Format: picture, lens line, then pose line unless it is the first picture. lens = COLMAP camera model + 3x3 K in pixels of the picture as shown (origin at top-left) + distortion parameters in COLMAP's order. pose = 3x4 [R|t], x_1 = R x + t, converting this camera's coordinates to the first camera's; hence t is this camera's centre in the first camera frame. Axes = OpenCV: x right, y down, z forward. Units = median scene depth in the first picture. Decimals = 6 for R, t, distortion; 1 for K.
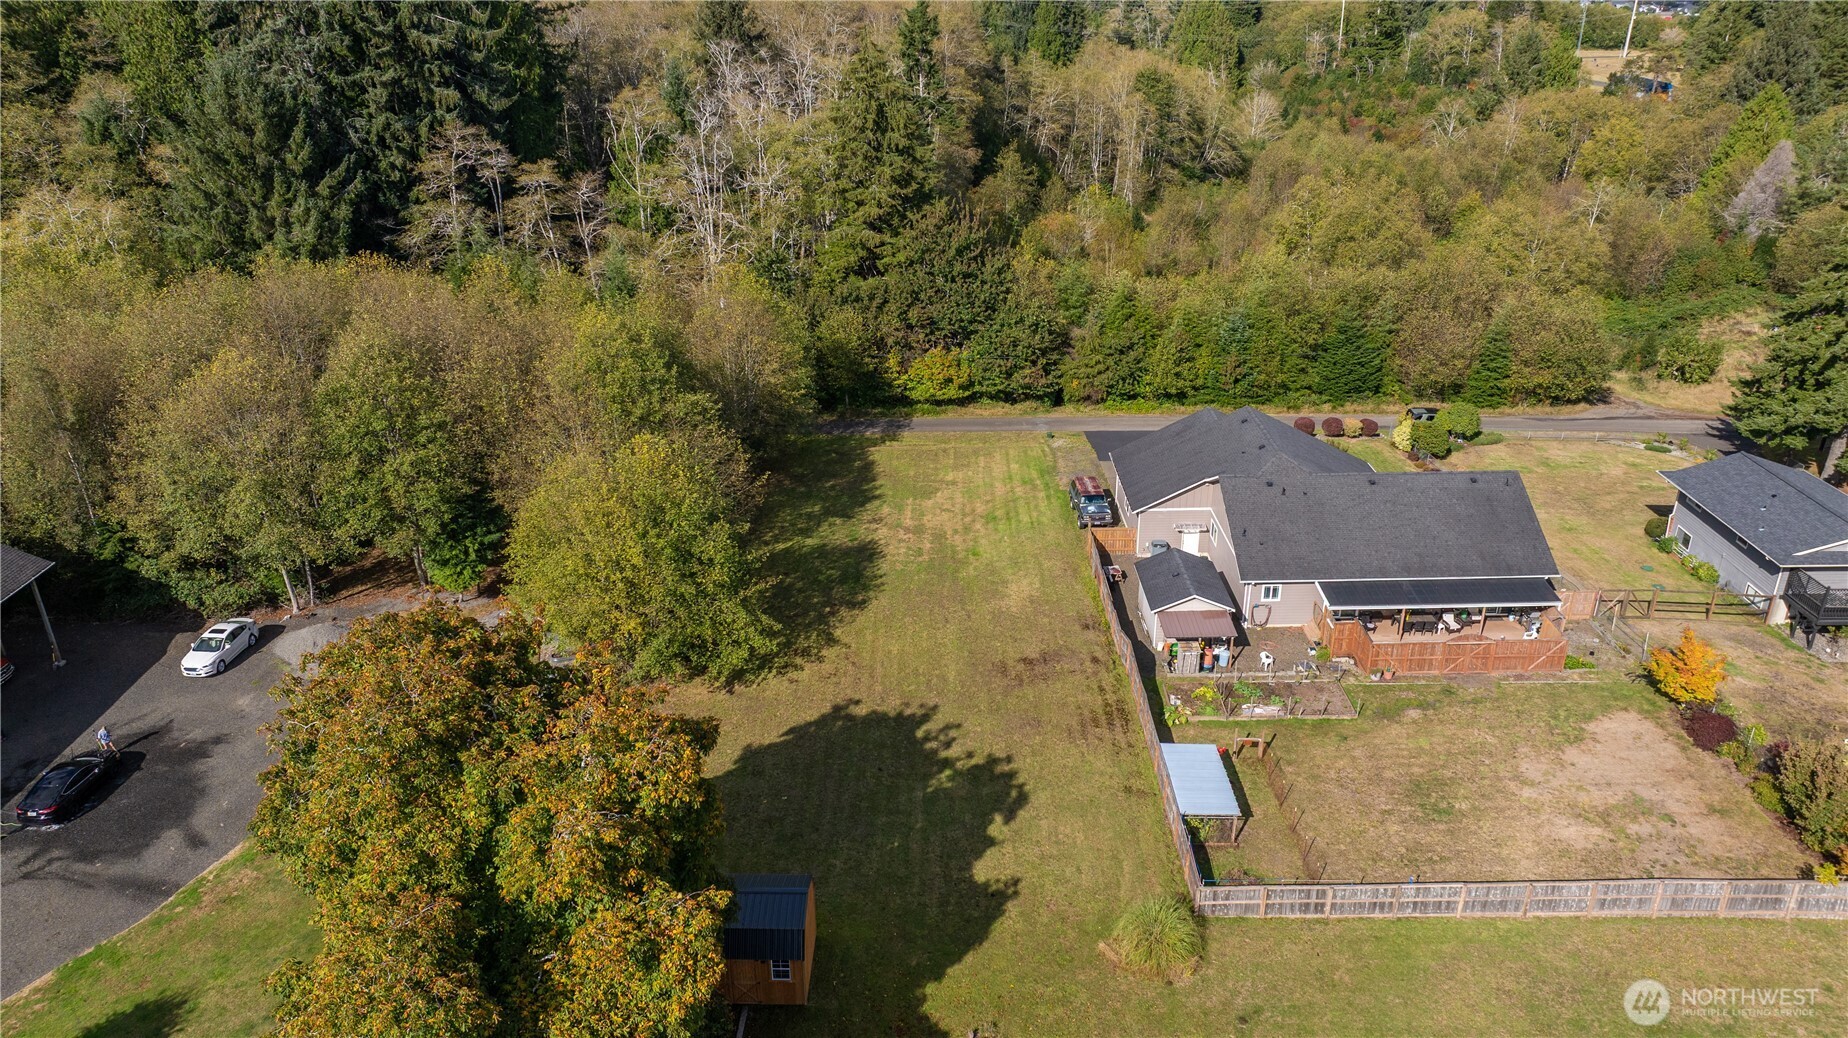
lens RADIAL K [[1304.5, 0, 922.3], [0, 1304.5, 518.2], [0, 0, 1]] dist [-0.033110, 0.034547]
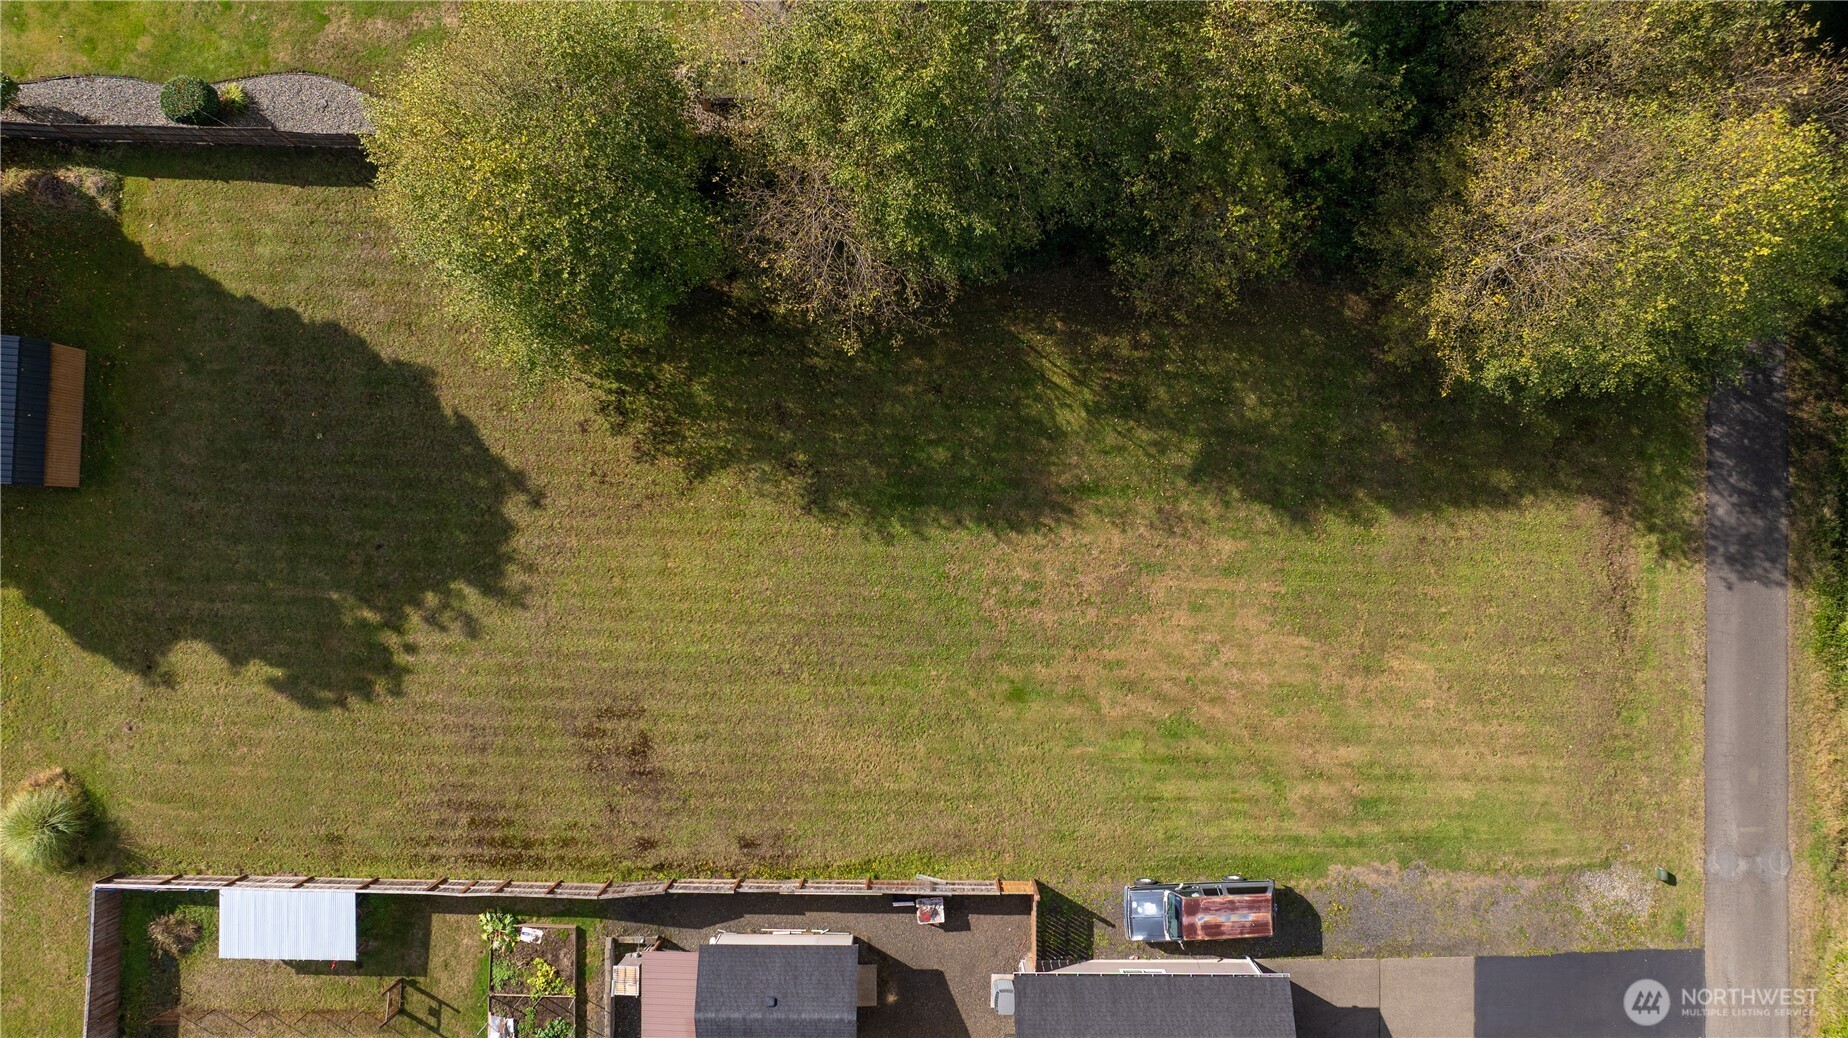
lens RADIAL K [[1304.5, 0, 923.0], [0, 1304.5, 525.6], [0, 0, 1]] dist [-0.033110, 0.034547]
pose [[-0.016140, 0.999567, -0.024586, -0.020255], [-0.413015, 0.015728, 0.910588, -0.570897], [0.910581, 0.024852, 0.412583, 0.788038]]
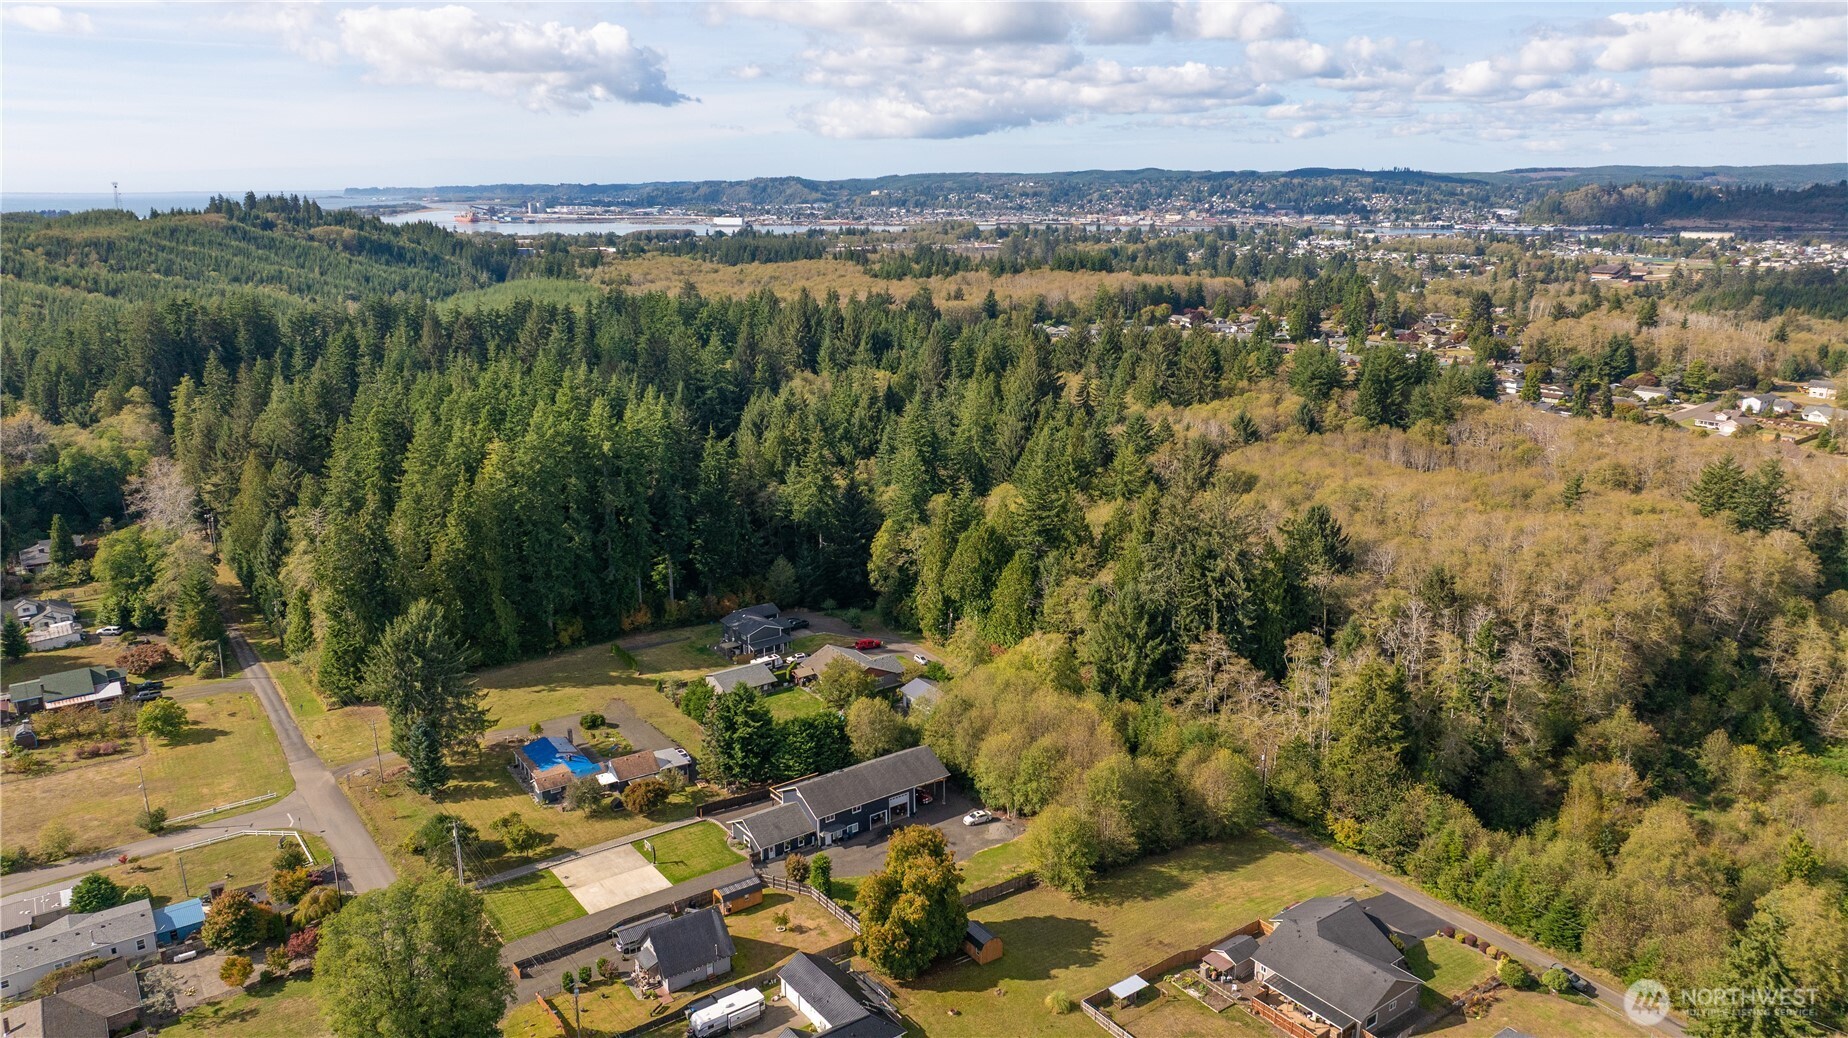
lens RADIAL K [[1304.5, 0, 926.7], [0, 1304.5, 510.7], [0, 0, 1]] dist [-0.033110, 0.034547]
pose [[0.584418, 0.213498, -0.782863, 1.605068], [-0.339604, 0.940564, 0.002986, -0.537060], [0.736970, 0.264118, 0.622187, -1.184735]]
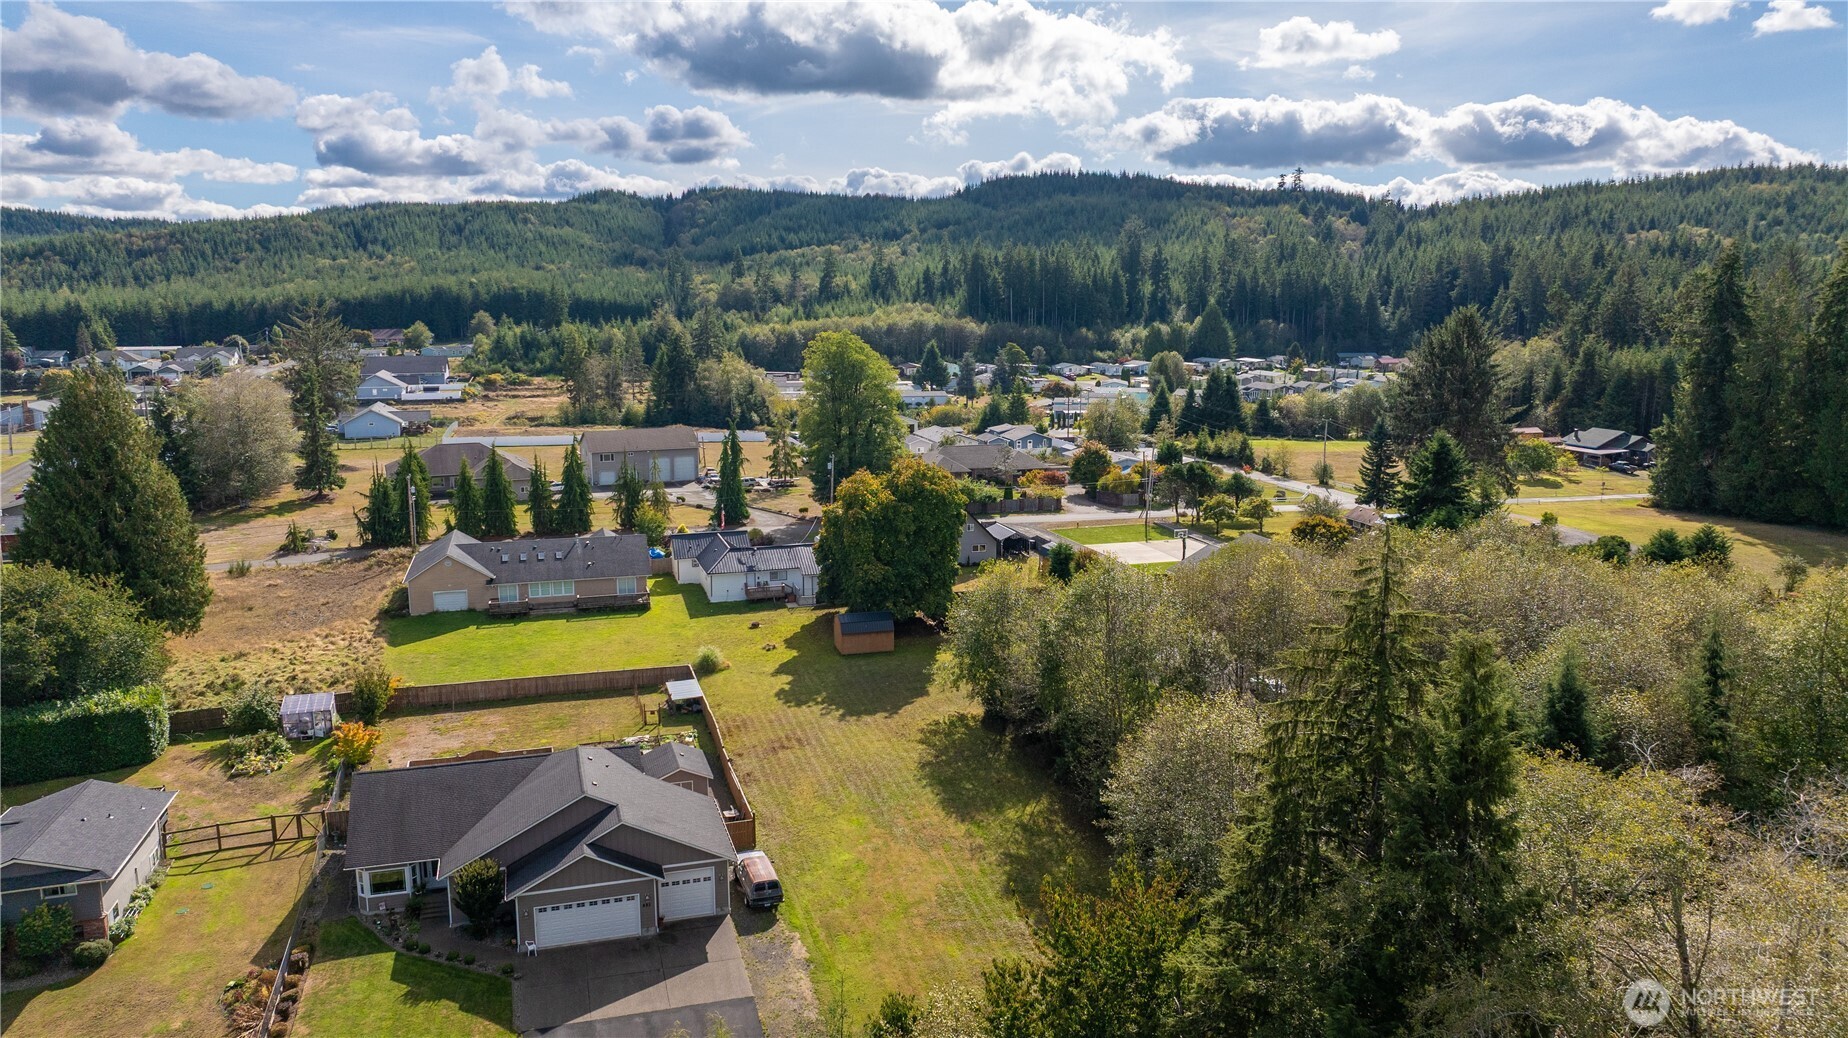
lens RADIAL K [[1304.5, 0, 916.3], [0, 1304.5, 518.1], [0, 0, 1]] dist [-0.033110, 0.034547]
pose [[-0.960885, 0.064005, -0.269451, 0.307274], [-0.100217, 0.826637, 0.553739, -0.886584], [0.258181, 0.559083, -0.787889, 1.932843]]
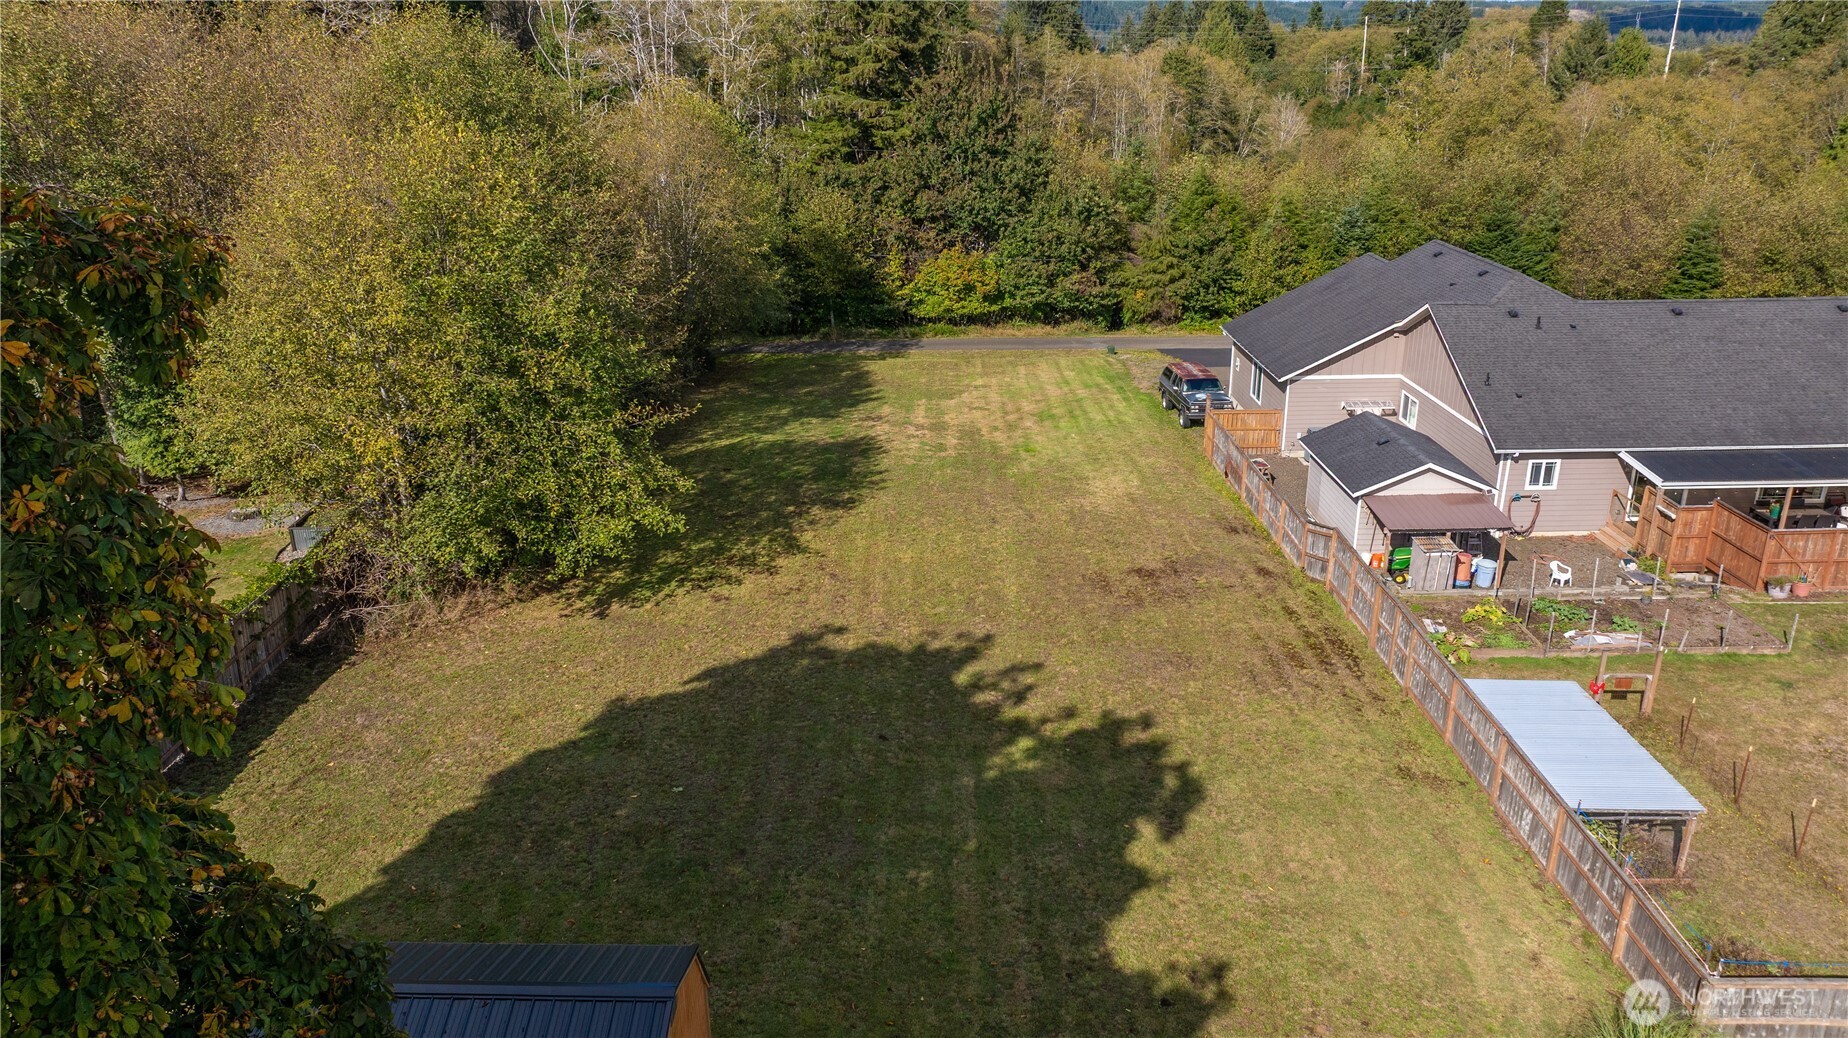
lens RADIAL K [[1304.5, 0, 925.9], [0, 1304.5, 526.2], [0, 0, 1]] dist [-0.033110, 0.034547]
pose [[0.999965, -0.001252, 0.008257, -0.016590], [0.001799, 0.997781, -0.066555, 0.118828], [-0.008155, 0.066568, 0.997749, 0.414580]]
